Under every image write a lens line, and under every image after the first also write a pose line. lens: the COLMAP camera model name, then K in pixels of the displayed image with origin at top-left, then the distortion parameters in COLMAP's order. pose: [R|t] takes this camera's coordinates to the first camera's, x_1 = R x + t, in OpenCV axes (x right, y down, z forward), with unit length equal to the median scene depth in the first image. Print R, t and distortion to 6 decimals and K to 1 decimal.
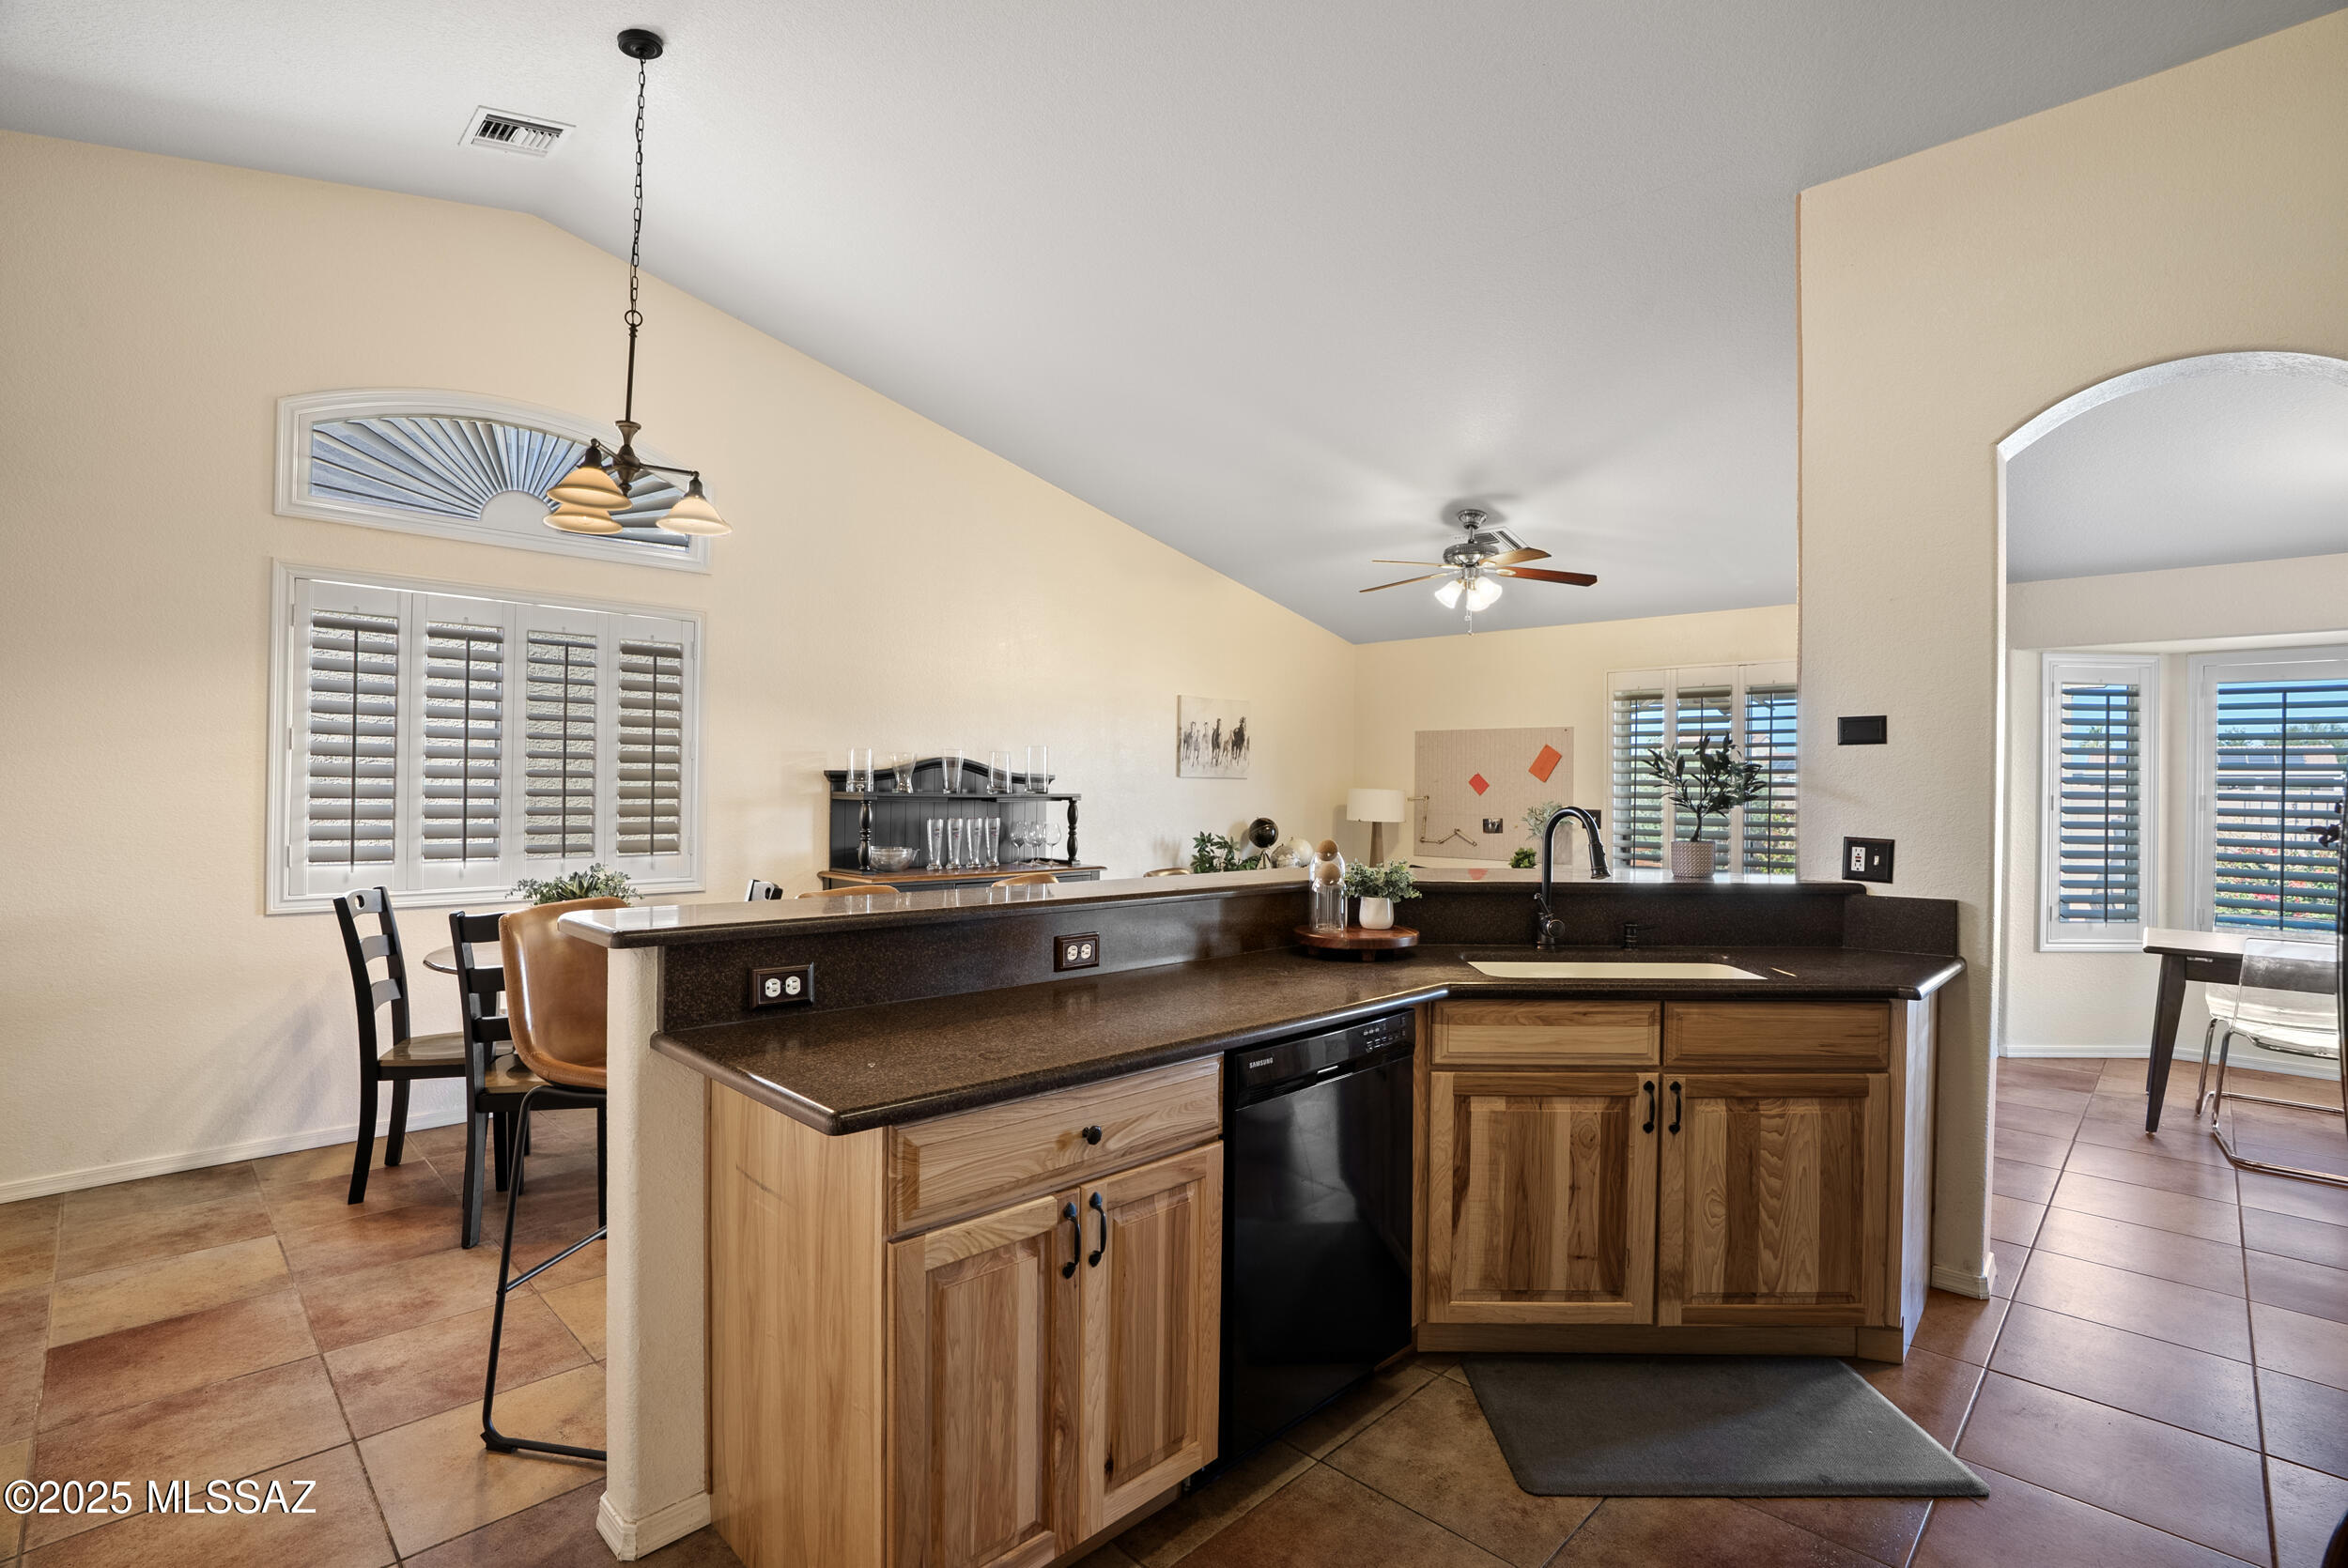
lens RADIAL K [[1074.0, 0, 1174.0], [0, 1074.0, 784.0], [0, 0, 1]] dist [-0.073146, 0.023730]
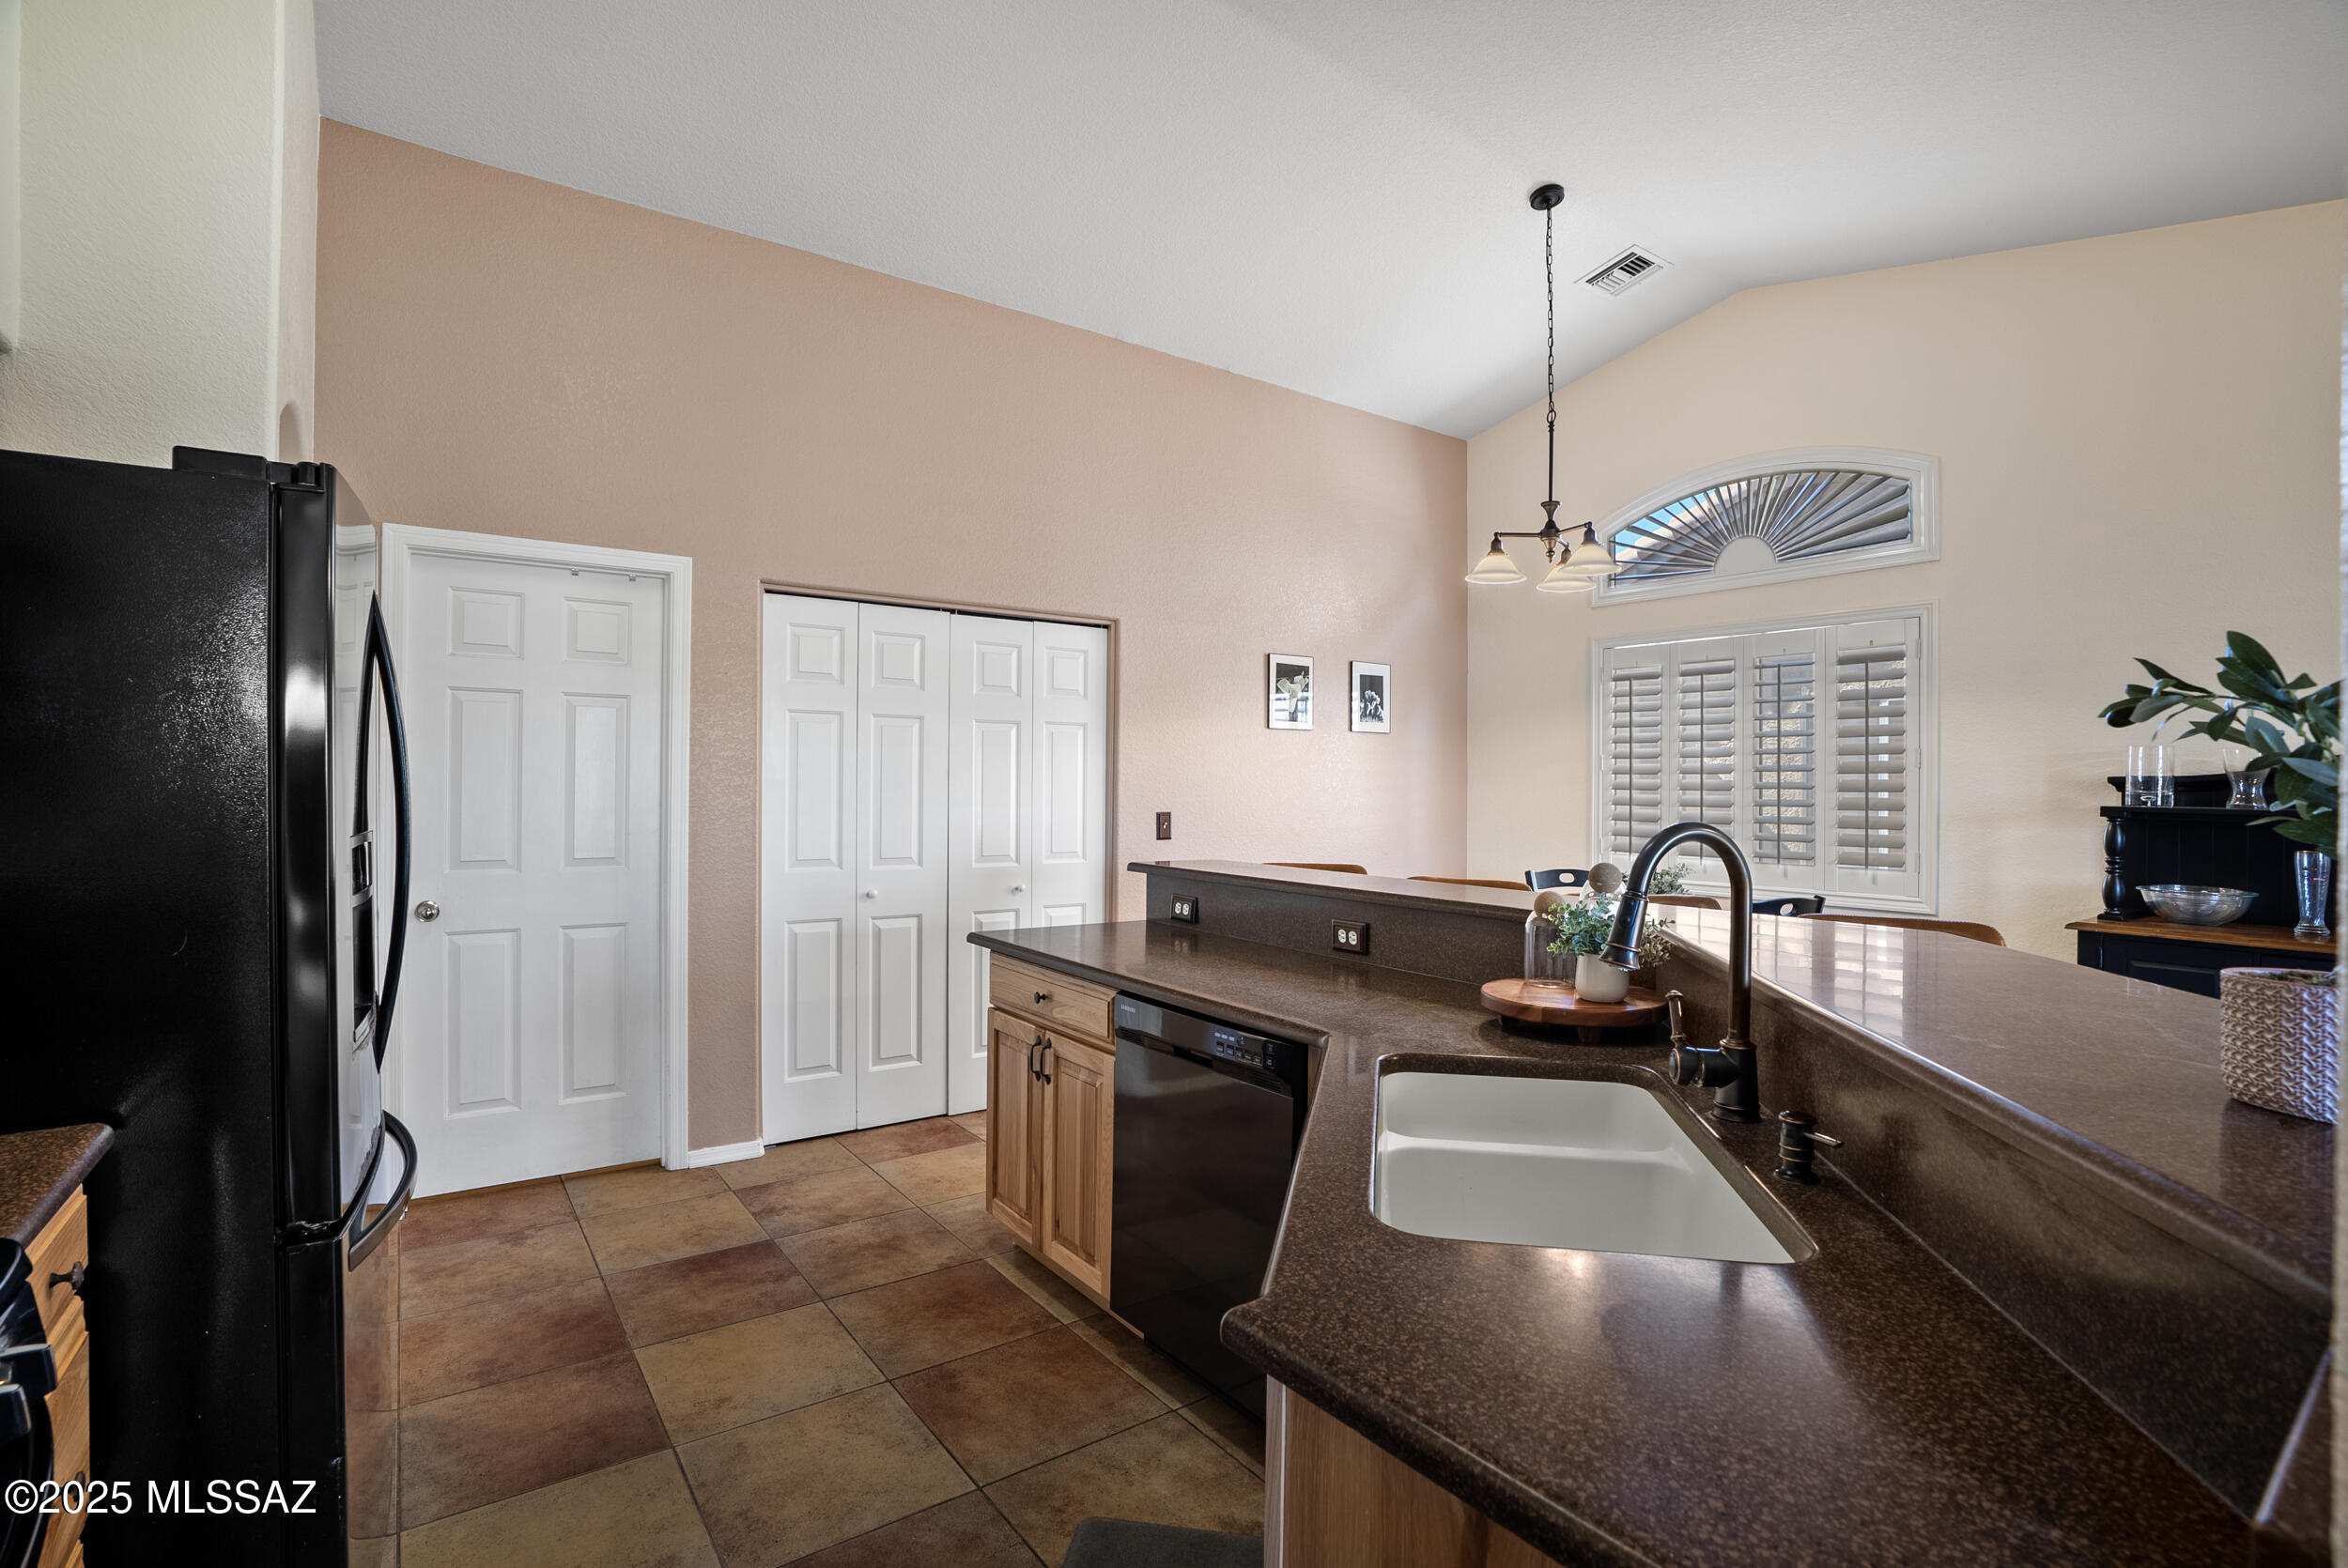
lens RADIAL K [[1074.0, 0, 1174.0], [0, 1074.0, 784.0], [0, 0, 1]] dist [-0.073146, 0.023730]
pose [[-0.149928, -0.014872, -0.988585, 0.785774], [-0.007628, 0.999875, -0.013885, 0.011060], [0.988667, 0.005459, -0.150023, 0.746999]]
